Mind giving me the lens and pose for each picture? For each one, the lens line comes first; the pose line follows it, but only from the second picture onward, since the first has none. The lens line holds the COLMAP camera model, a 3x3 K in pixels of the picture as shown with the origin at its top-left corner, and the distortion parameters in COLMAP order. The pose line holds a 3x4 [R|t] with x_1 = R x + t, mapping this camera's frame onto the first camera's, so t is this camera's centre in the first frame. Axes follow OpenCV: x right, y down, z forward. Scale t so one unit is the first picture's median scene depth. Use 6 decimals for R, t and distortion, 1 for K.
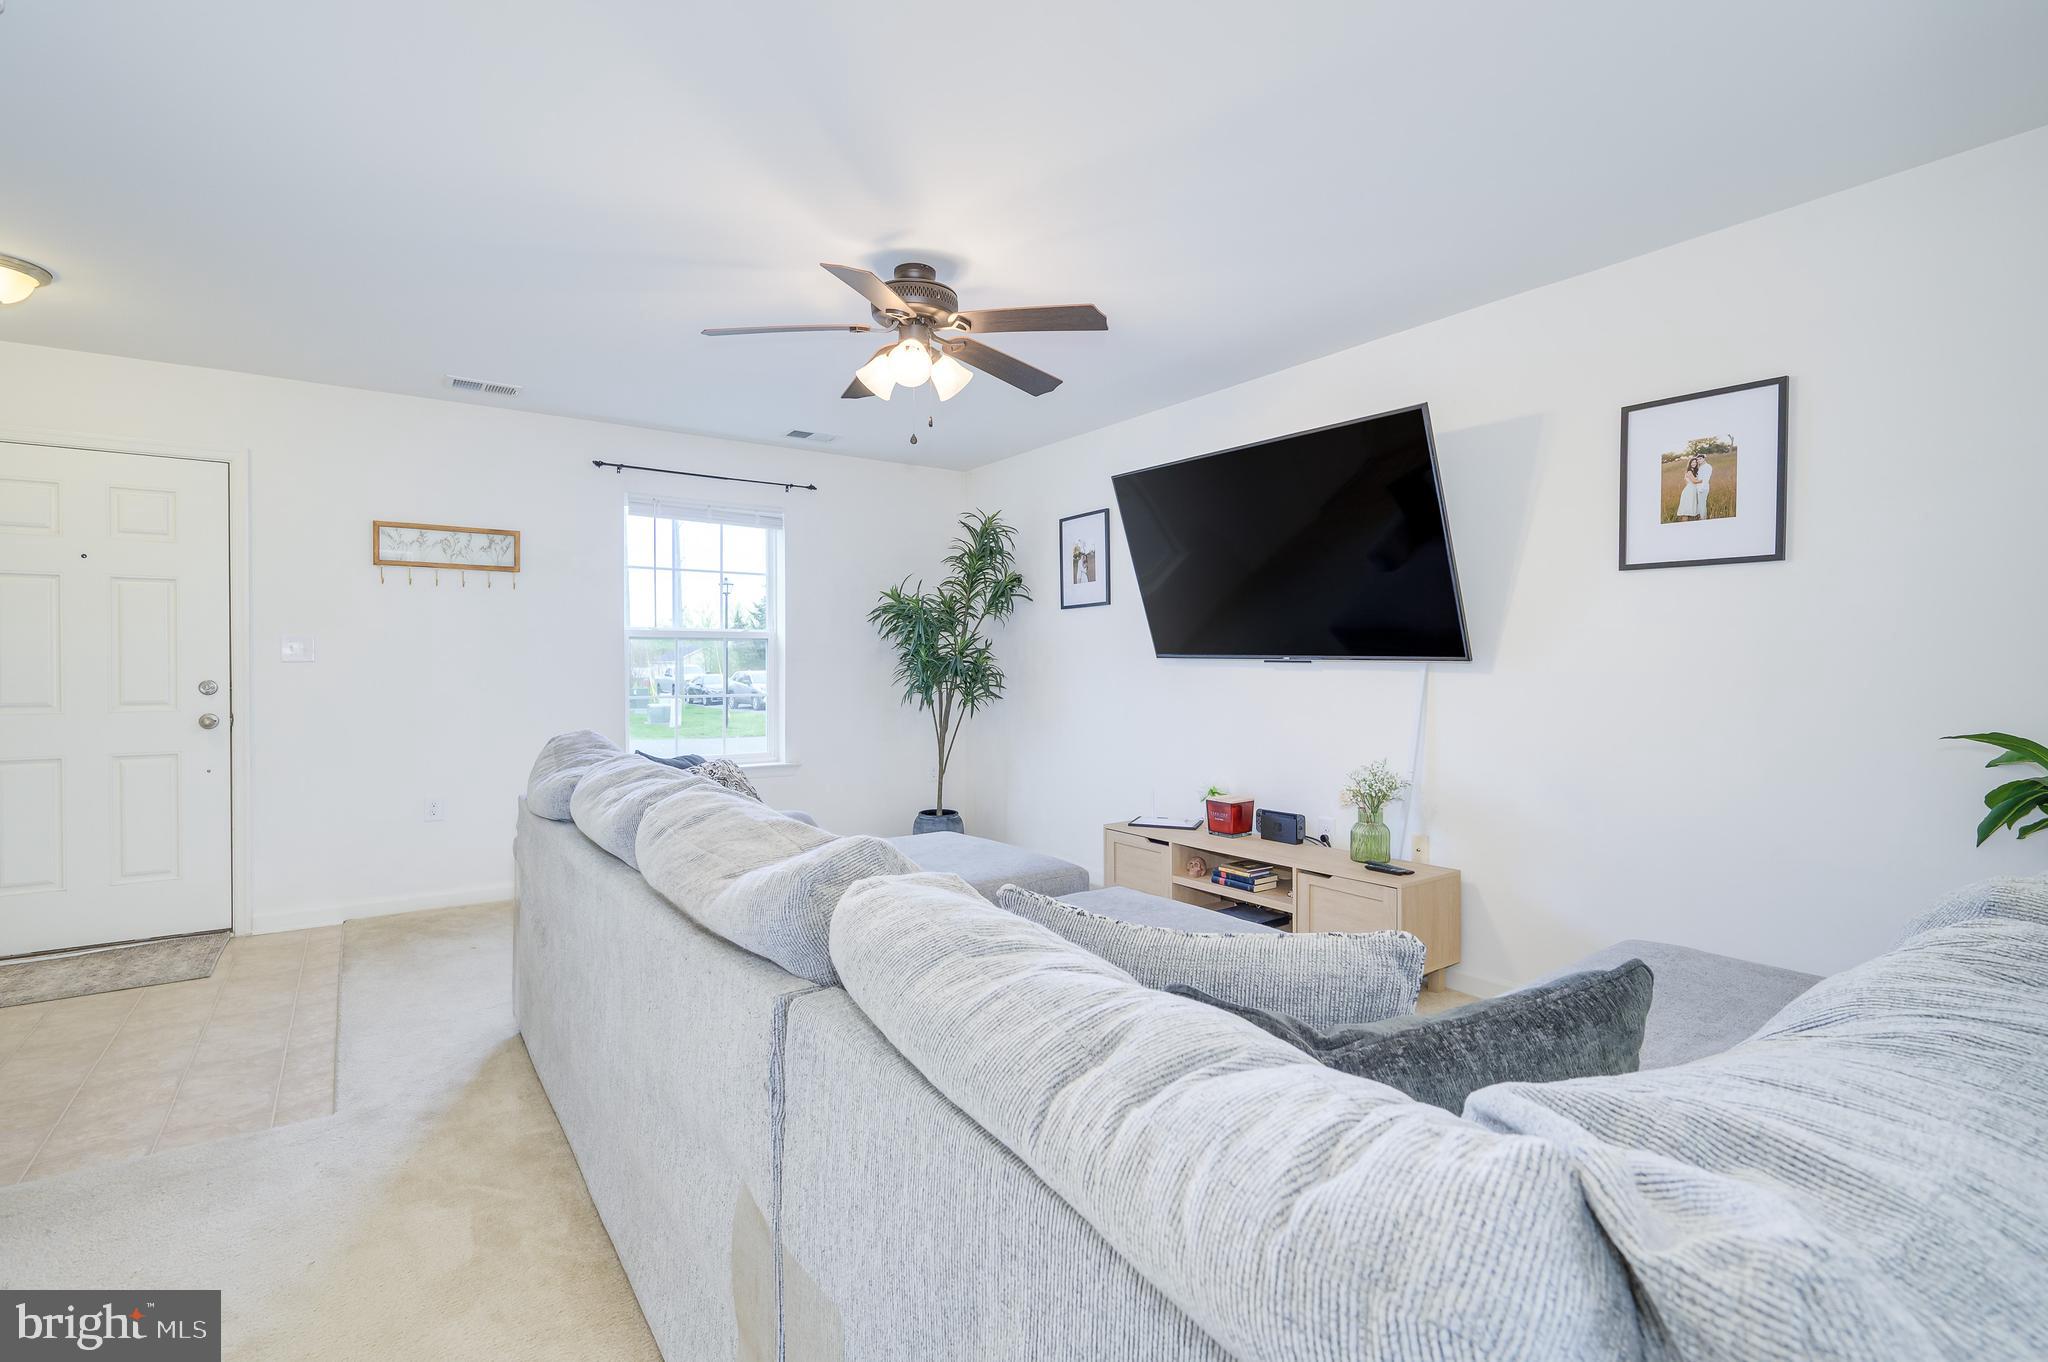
lens RADIAL K [[929.1, 0, 1033.8], [0, 929.1, 687.0], [0, 0, 1]] dist [0.000212, 0.000113]
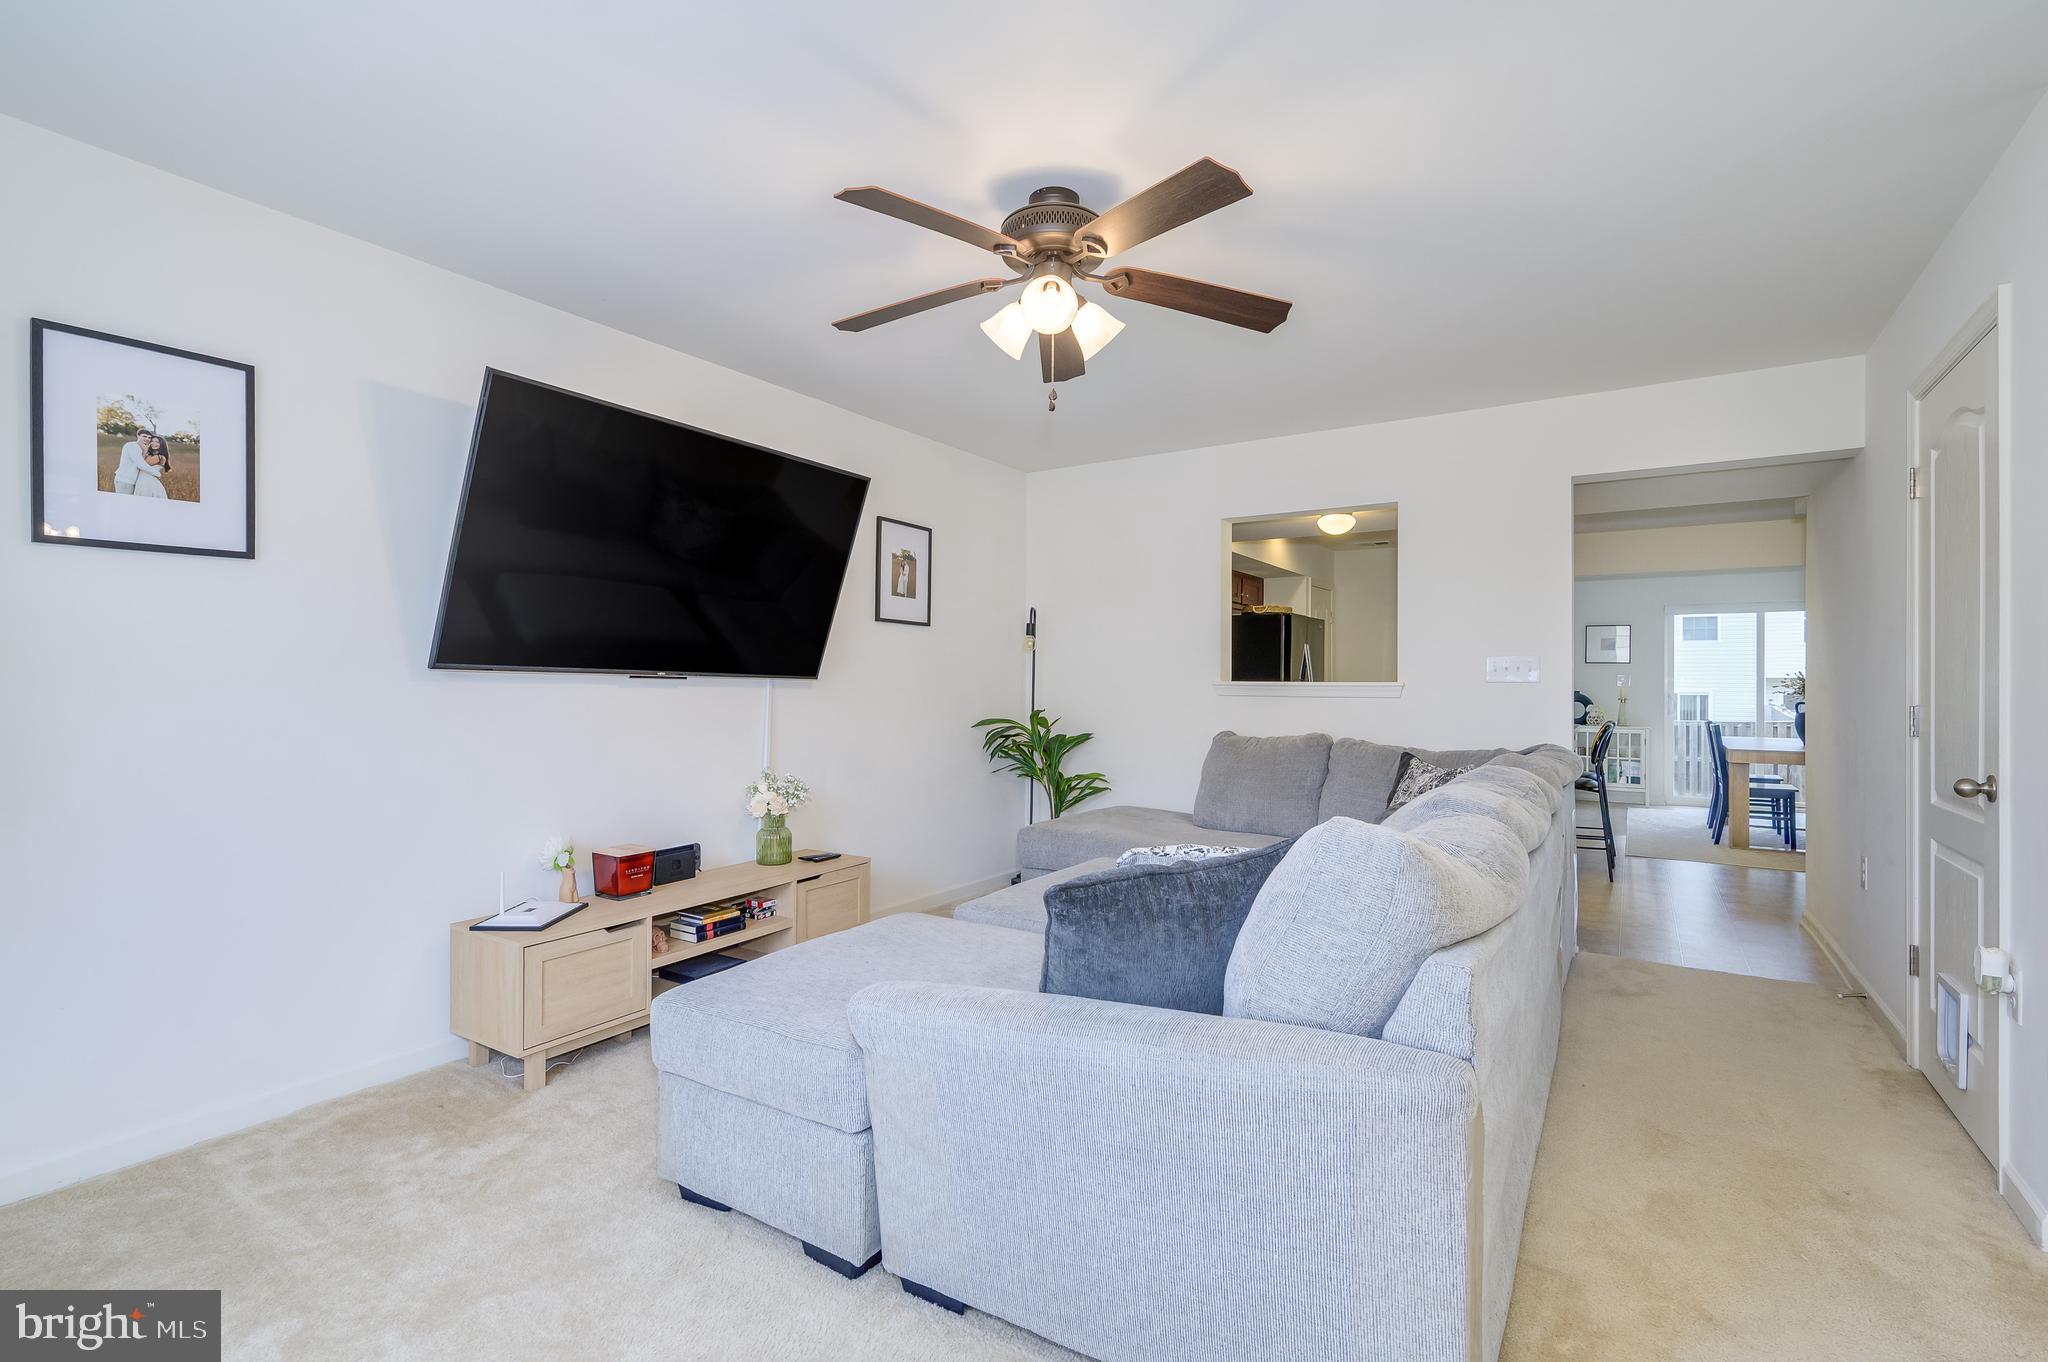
lens RADIAL K [[929.1, 0, 1033.8], [0, 929.1, 687.0], [0, 0, 1]] dist [0.000212, 0.000113]
pose [[-0.358456, -0.020534, 0.933321, -0.694308], [0.001754, 0.999741, 0.022669, -0.039146], [-0.933545, 0.009763, -0.358327, 1.009629]]
